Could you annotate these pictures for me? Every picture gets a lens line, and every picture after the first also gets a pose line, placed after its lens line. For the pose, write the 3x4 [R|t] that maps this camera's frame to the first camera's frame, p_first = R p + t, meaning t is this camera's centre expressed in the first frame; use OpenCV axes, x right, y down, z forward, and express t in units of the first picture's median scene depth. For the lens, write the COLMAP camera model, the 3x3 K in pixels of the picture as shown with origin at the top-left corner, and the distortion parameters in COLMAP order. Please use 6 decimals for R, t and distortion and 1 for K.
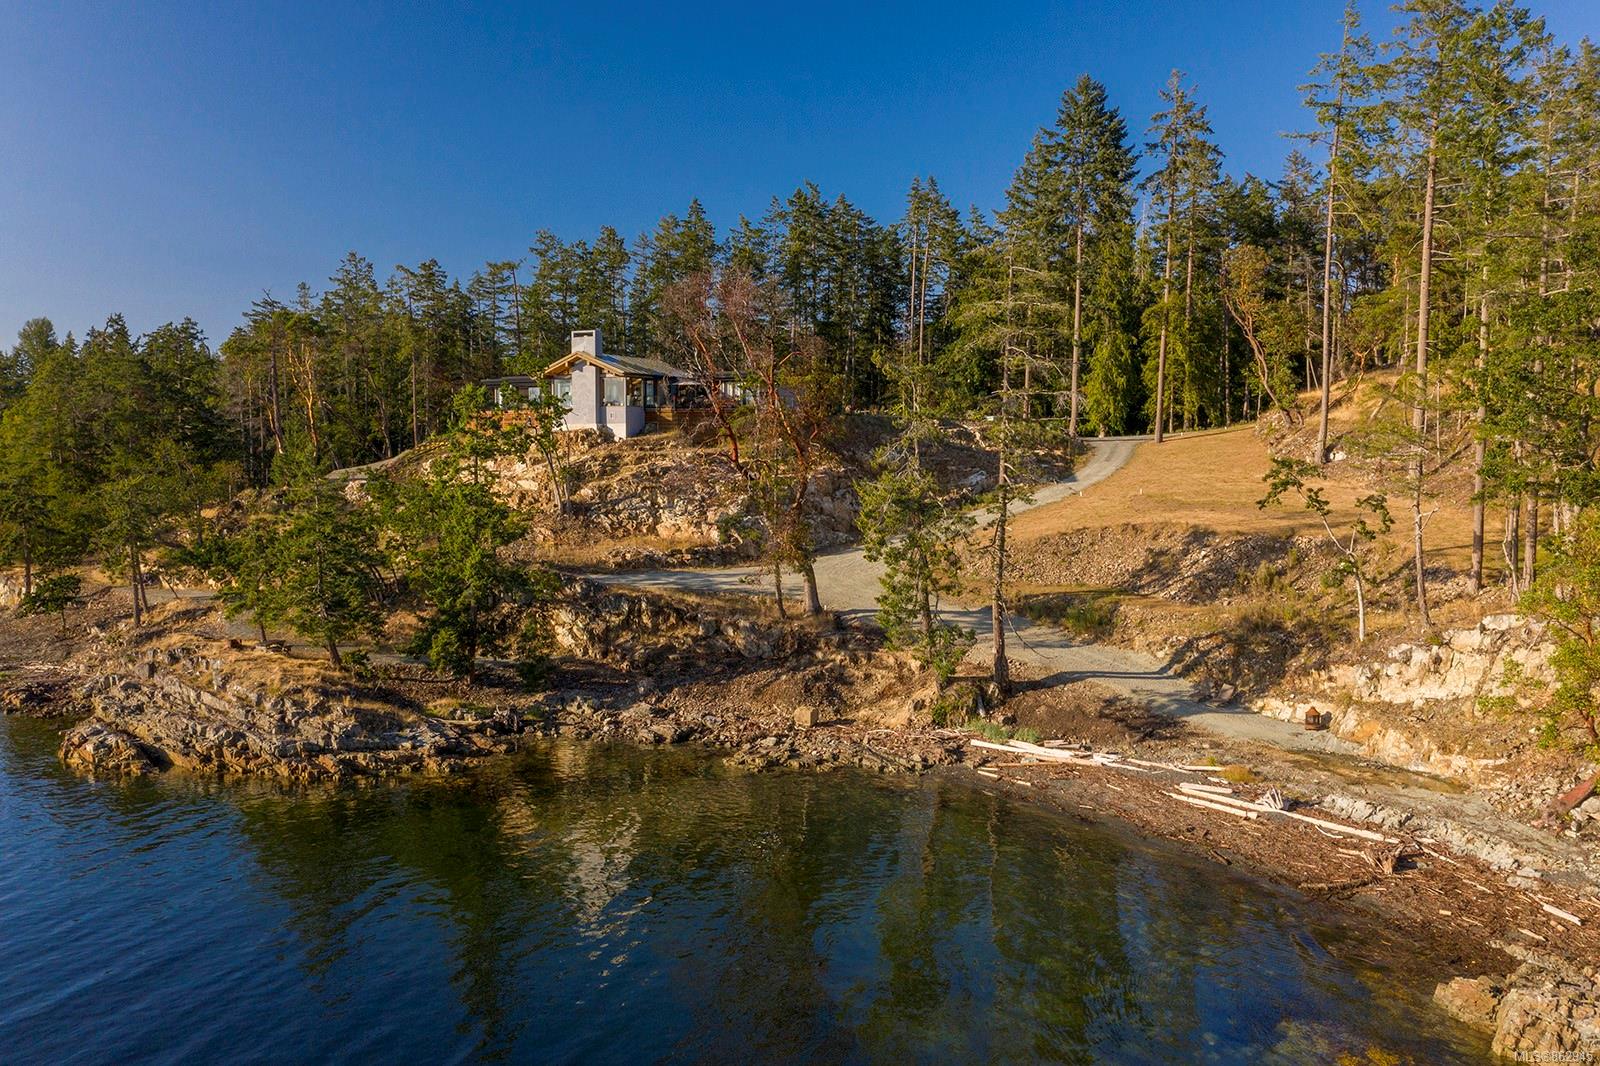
lens RADIAL K [[1251.9, 0, 795.4], [0, 1251.9, 522.8], [0, 0, 1]] dist [-0.010759, -0.005034]
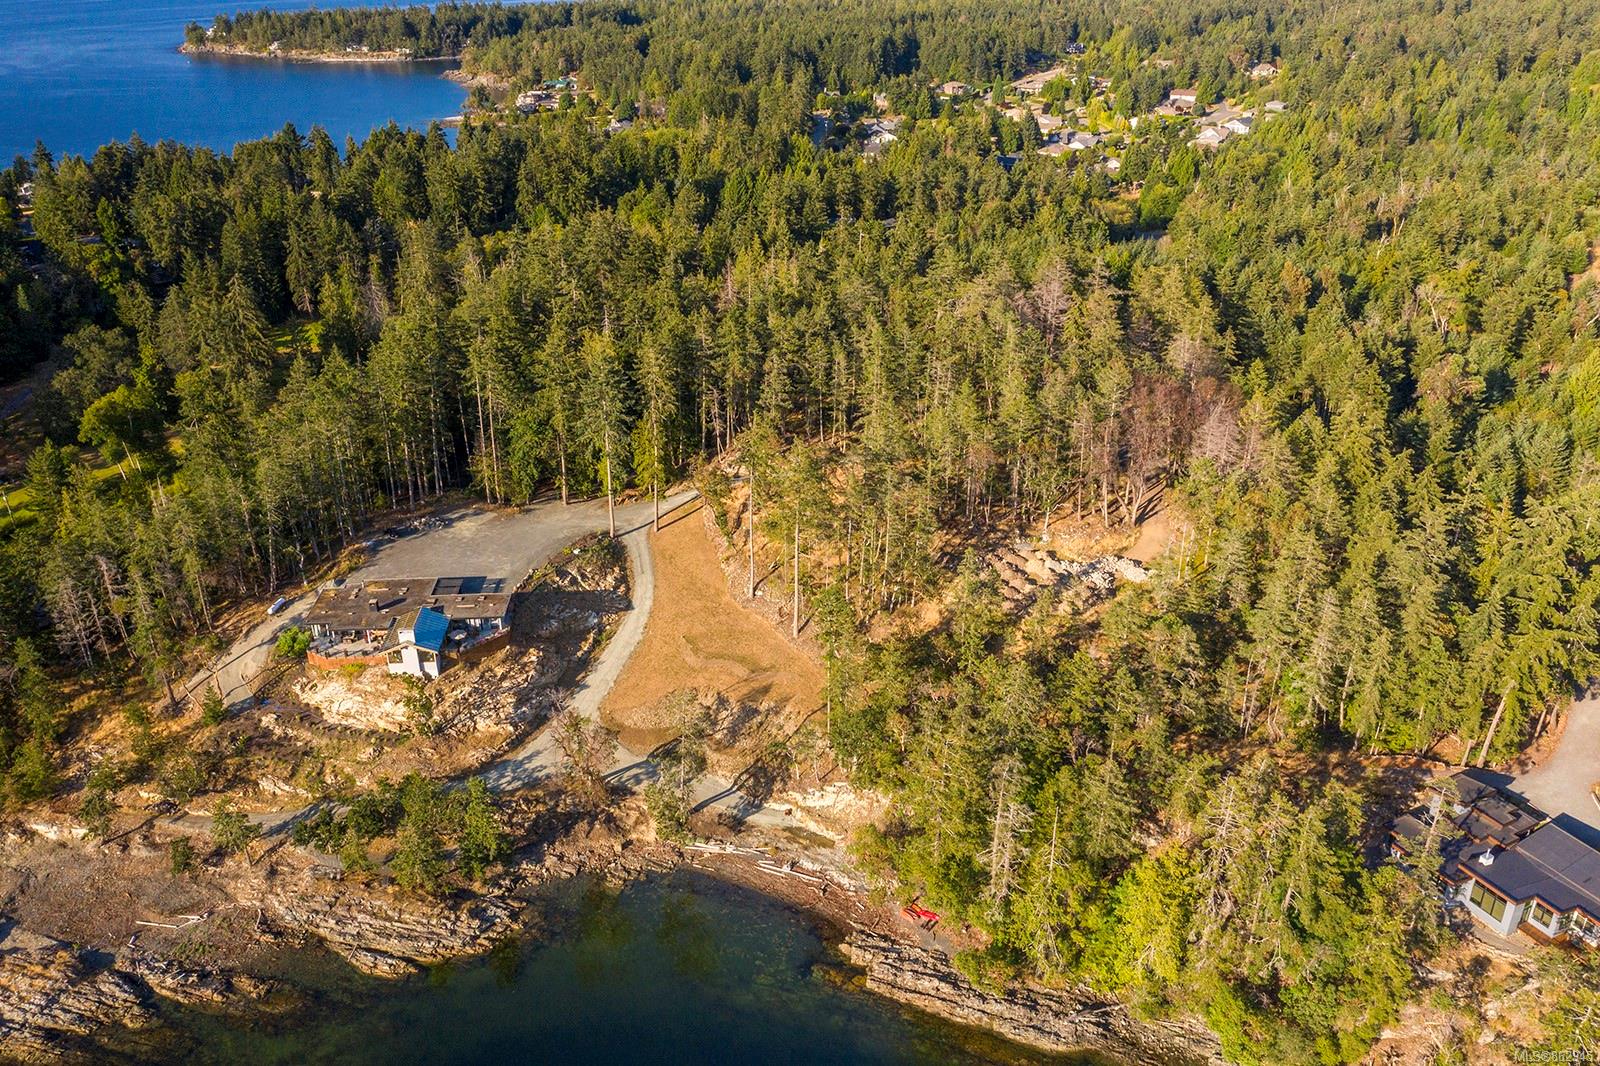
lens RADIAL K [[1251.9, 0, 795.9], [0, 1251.9, 531.6], [0, 0, 1]] dist [-0.010759, -0.005034]
pose [[0.859245, -0.228282, 0.457805, -0.555602], [0.037087, 0.920355, 0.389321, -1.129517], [-0.510219, -0.317543, 0.799277, -0.853543]]
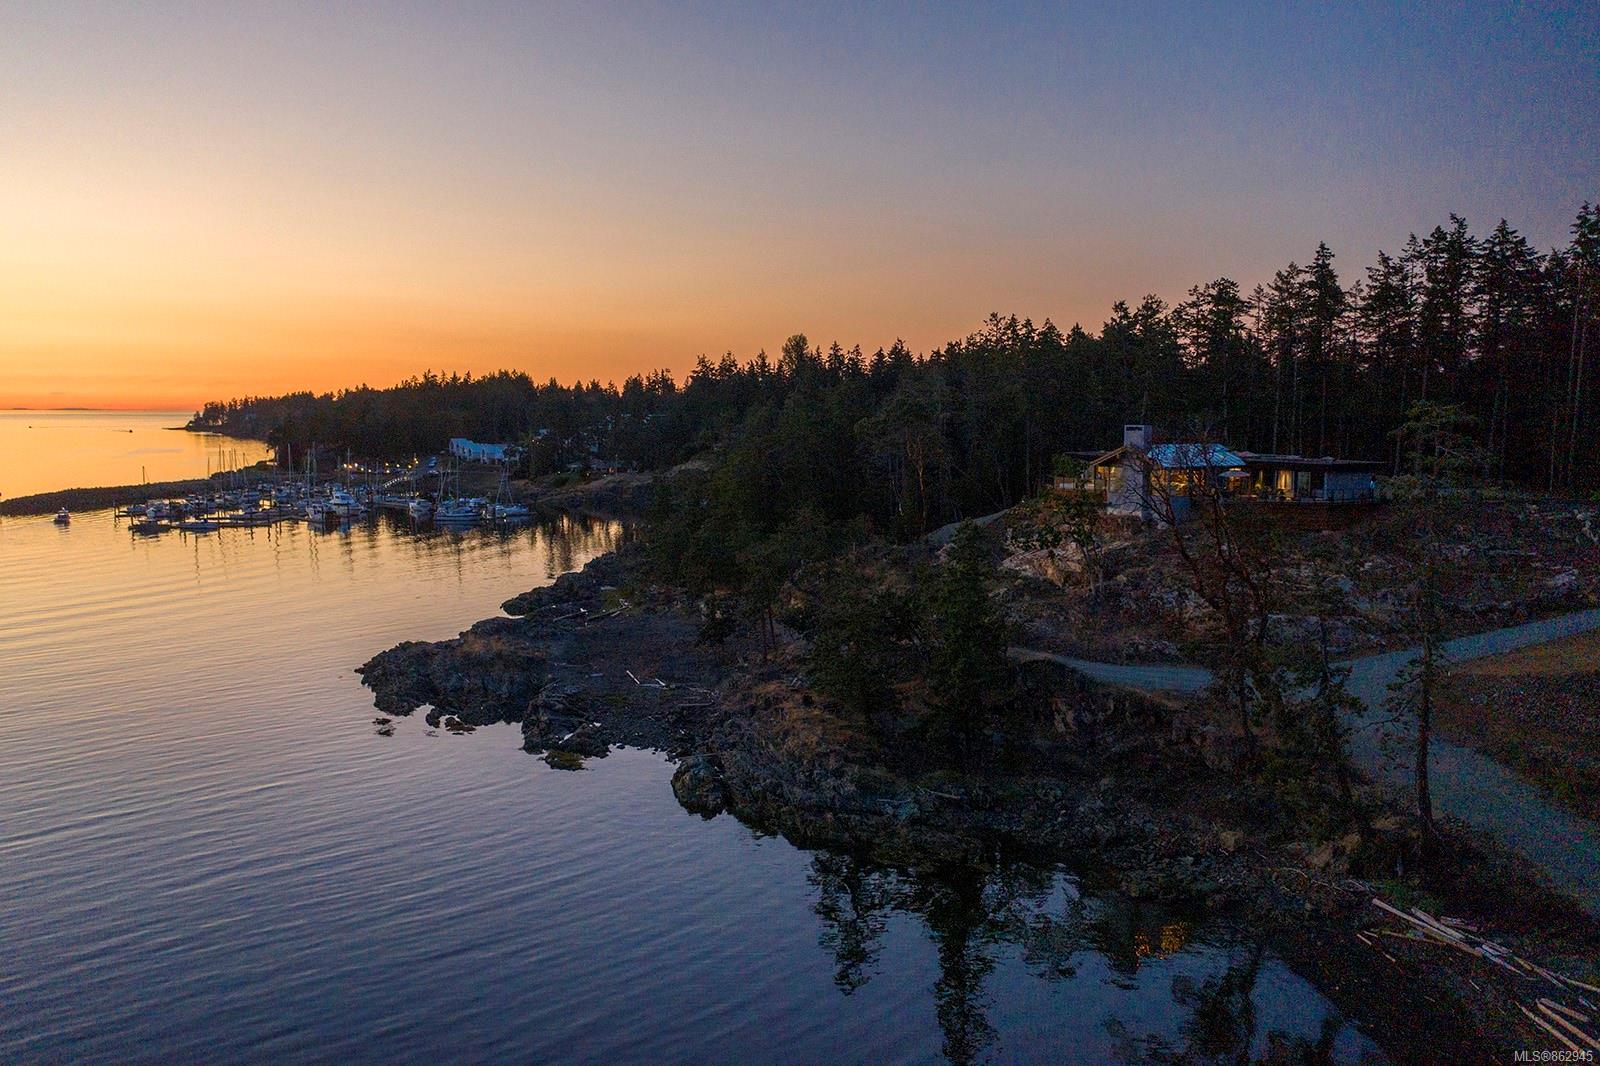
lens RADIAL K [[1251.9, 0, 805.9], [0, 1251.9, 541.7], [0, 0, 1]] dist [-0.010759, -0.005034]
pose [[0.847645, 0.055613, -0.527641, 0.188156], [-0.034422, 0.998160, 0.049908, -0.109073], [0.529446, -0.024142, 0.848000, -0.082566]]
